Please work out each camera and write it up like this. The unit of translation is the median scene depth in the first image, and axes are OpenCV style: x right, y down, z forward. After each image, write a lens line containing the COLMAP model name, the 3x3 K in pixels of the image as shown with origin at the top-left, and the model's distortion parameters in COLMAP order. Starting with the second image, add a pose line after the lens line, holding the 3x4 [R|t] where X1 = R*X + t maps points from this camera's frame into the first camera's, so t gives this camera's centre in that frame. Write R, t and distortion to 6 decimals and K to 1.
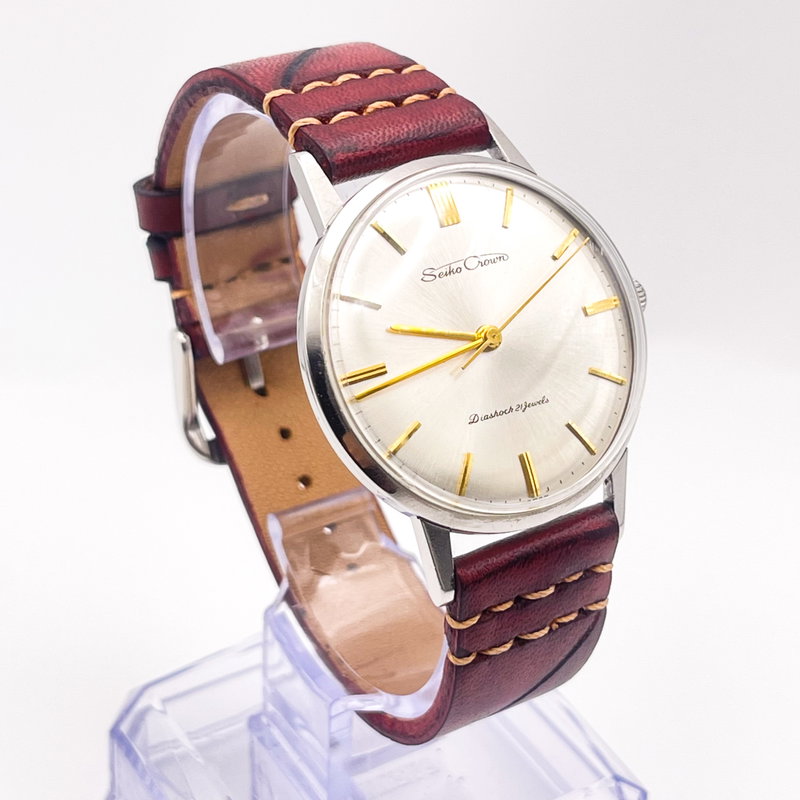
lens RADIAL K [[2021.9, 0, 400.0], [0, 2021.9, 400.0], [0, 0, 1]] dist [0.327018, -0.288374]
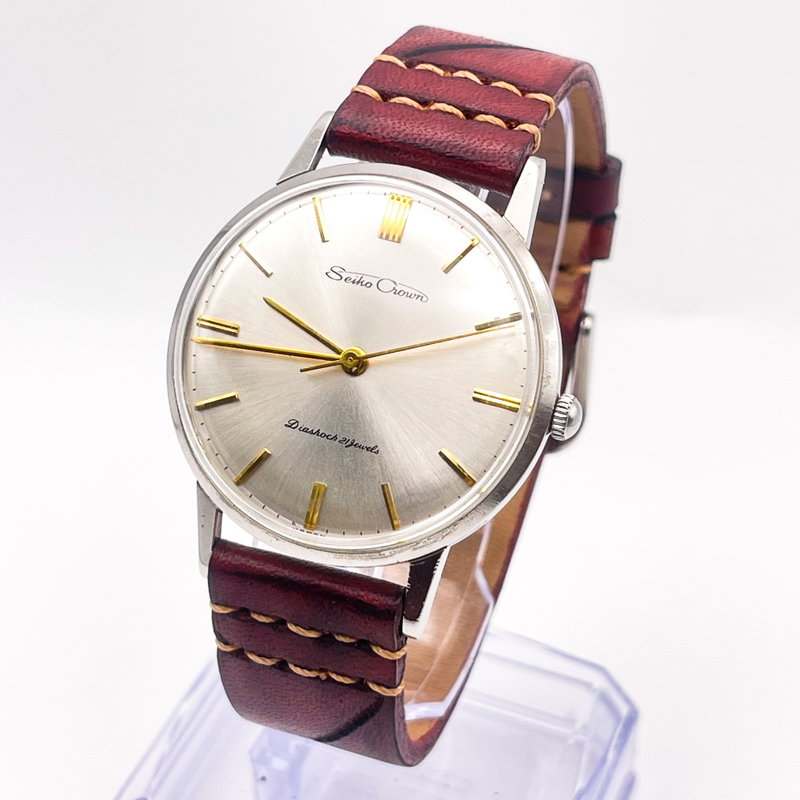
lens RADIAL K [[2021.9, 0, 400.0], [0, 2021.9, 400.0], [0, 0, 1]] dist [0.327018, -0.288374]
pose [[0.615517, 0.464193, -0.636918, 0.639992], [-0.453793, 0.869478, 0.195140, -0.200401], [0.644368, 0.168917, 0.745826, 0.298734]]
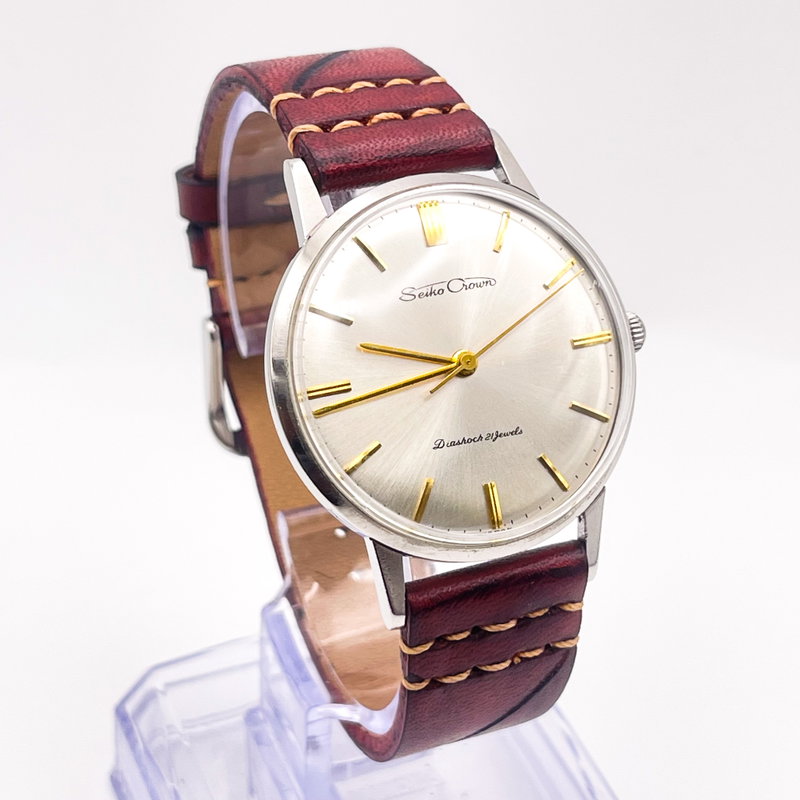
lens RADIAL K [[2021.9, 0, 400.0], [0, 2021.9, 400.0], [0, 0, 1]] dist [0.327018, -0.288374]
pose [[0.988293, 0.092374, -0.121422, 0.128086], [-0.090116, 0.995643, 0.023971, -0.032156], [0.123107, -0.012749, 0.992311, 0.021588]]
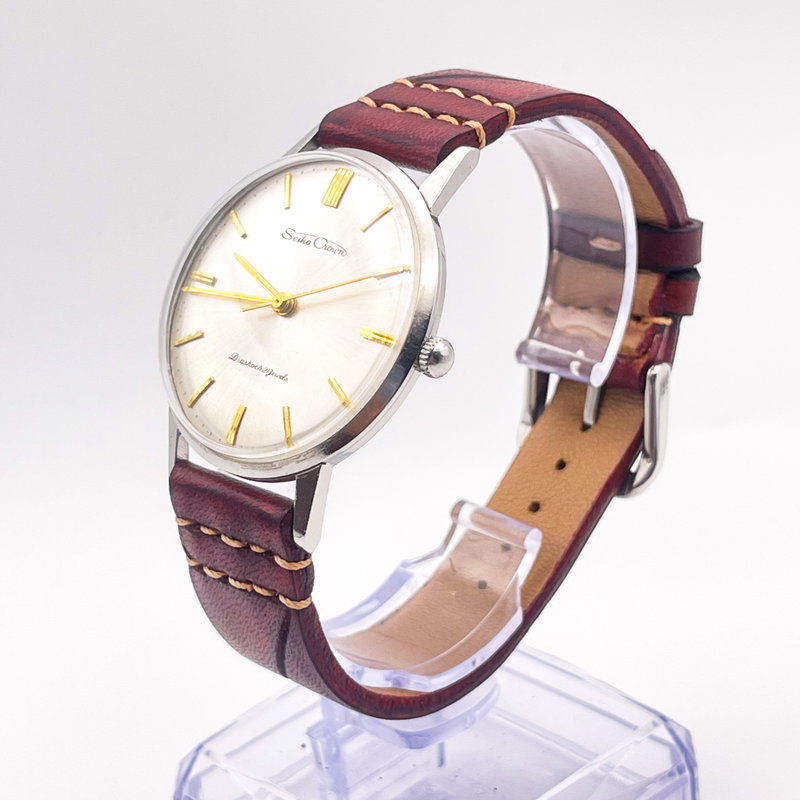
lens RADIAL K [[2021.9, 0, 400.0], [0, 2021.9, 400.0], [0, 0, 1]] dist [0.327018, -0.288374]
pose [[0.236787, 0.360747, -0.902105, 1.024985], [-0.457798, 0.860400, 0.223905, -0.249966], [0.856944, 0.359964, 0.368880, 0.639074]]
